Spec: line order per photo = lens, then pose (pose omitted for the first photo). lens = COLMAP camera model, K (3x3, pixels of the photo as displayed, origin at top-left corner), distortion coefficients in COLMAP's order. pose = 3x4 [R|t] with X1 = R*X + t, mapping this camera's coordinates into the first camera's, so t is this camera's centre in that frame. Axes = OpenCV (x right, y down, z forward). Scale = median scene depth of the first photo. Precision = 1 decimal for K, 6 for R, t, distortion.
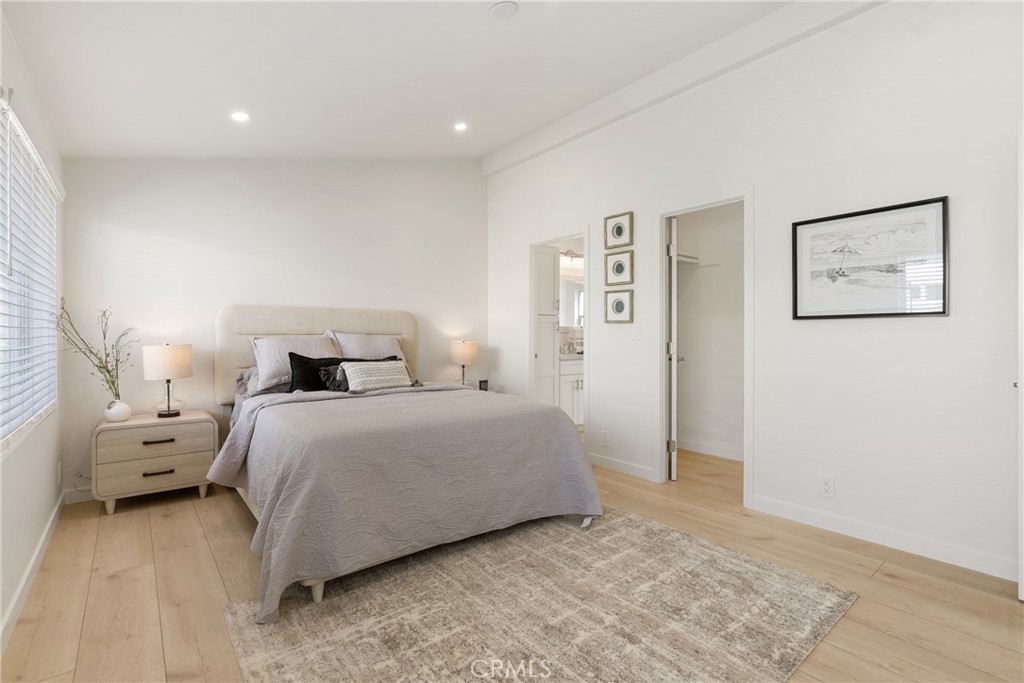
lens RADIAL K [[468.4, 0, 514.1], [0, 468.4, 339.6], [0, 0, 1]] dist [-0.004962, -0.000469]
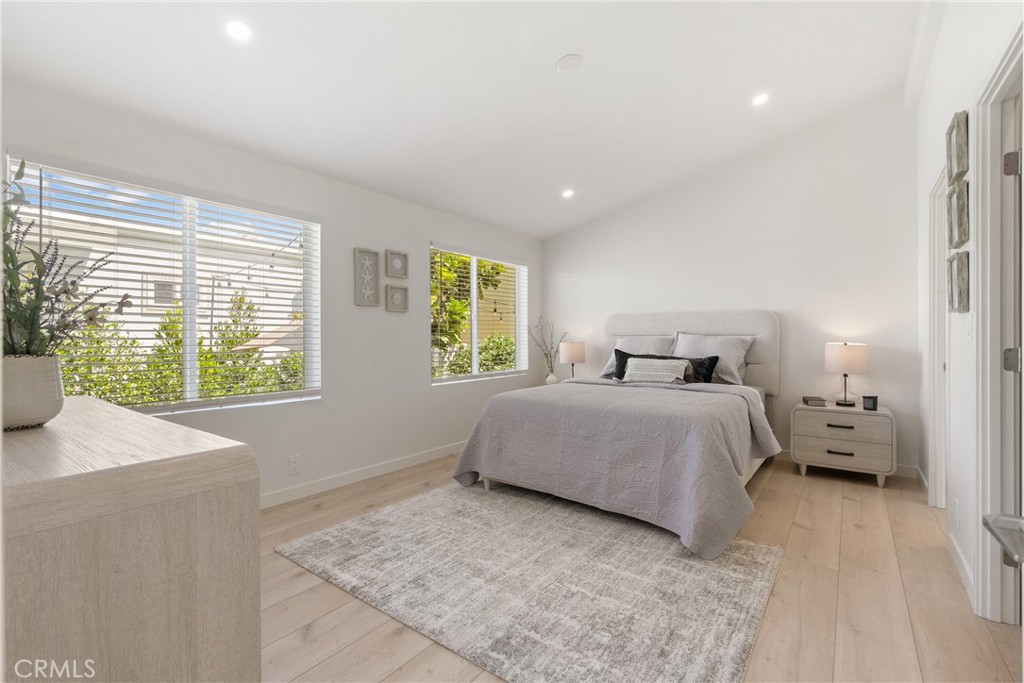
lens RADIAL K [[468.4, 0, 514.1], [0, 468.4, 339.6], [0, 0, 1]] dist [-0.004962, -0.000469]
pose [[0.242802, 0.013999, -0.969975, 1.038081], [0.005659, 0.999858, 0.015846, -0.034458], [0.970059, -0.009336, 0.242688, 0.515237]]
